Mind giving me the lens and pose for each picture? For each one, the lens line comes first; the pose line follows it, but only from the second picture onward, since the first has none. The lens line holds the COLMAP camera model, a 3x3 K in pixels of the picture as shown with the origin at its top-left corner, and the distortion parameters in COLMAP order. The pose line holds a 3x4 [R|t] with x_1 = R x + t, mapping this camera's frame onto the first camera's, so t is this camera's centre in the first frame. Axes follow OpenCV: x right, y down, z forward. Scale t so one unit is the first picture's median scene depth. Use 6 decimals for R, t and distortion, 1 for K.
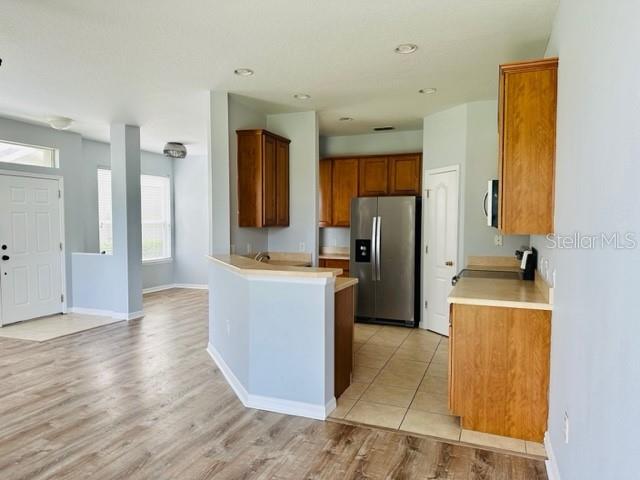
lens RADIAL K [[446.0, 0, 318.6], [0, 446.0, 242.5], [0, 0, 1]] dist [0.048975, -0.048812]
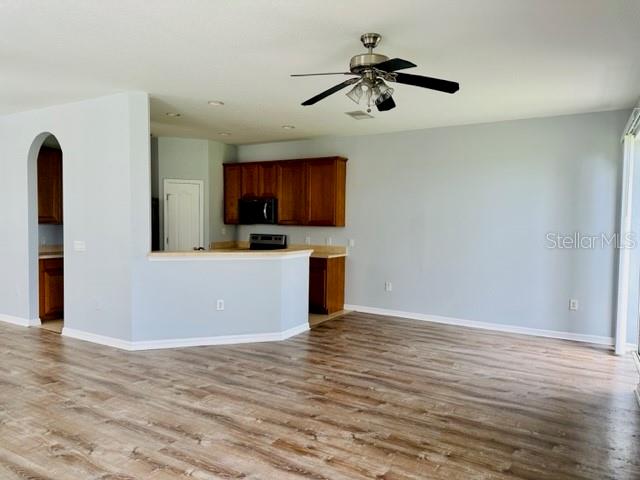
lens RADIAL K [[446.0, 0, 316.5], [0, 446.0, 239.0], [0, 0, 1]] dist [0.048975, -0.048812]
pose [[0.154826, -0.042993, 0.987006, -1.595414], [0.032805, 0.998725, 0.038357, -0.040324], [-0.987397, 0.026440, 0.156039, 0.610757]]
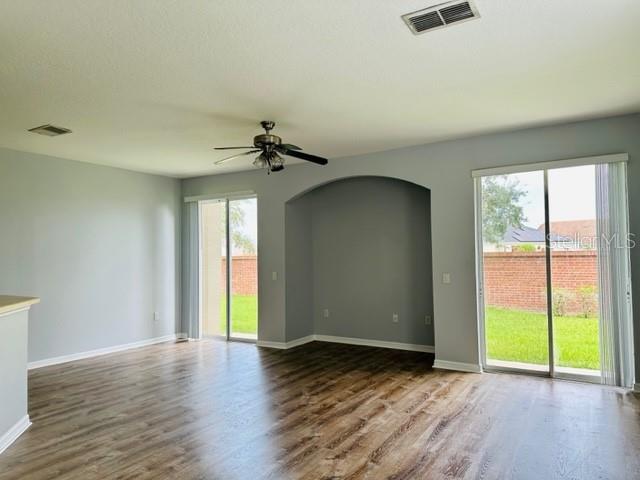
lens RADIAL K [[446.0, 0, 321.6], [0, 446.0, 242.6], [0, 0, 1]] dist [0.048975, -0.048812]
pose [[-0.985606, 0.013711, 0.168502, -1.020963], [0.017232, 0.999662, 0.019451, -0.084795], [-0.168179, 0.022074, -0.985509, 1.893296]]
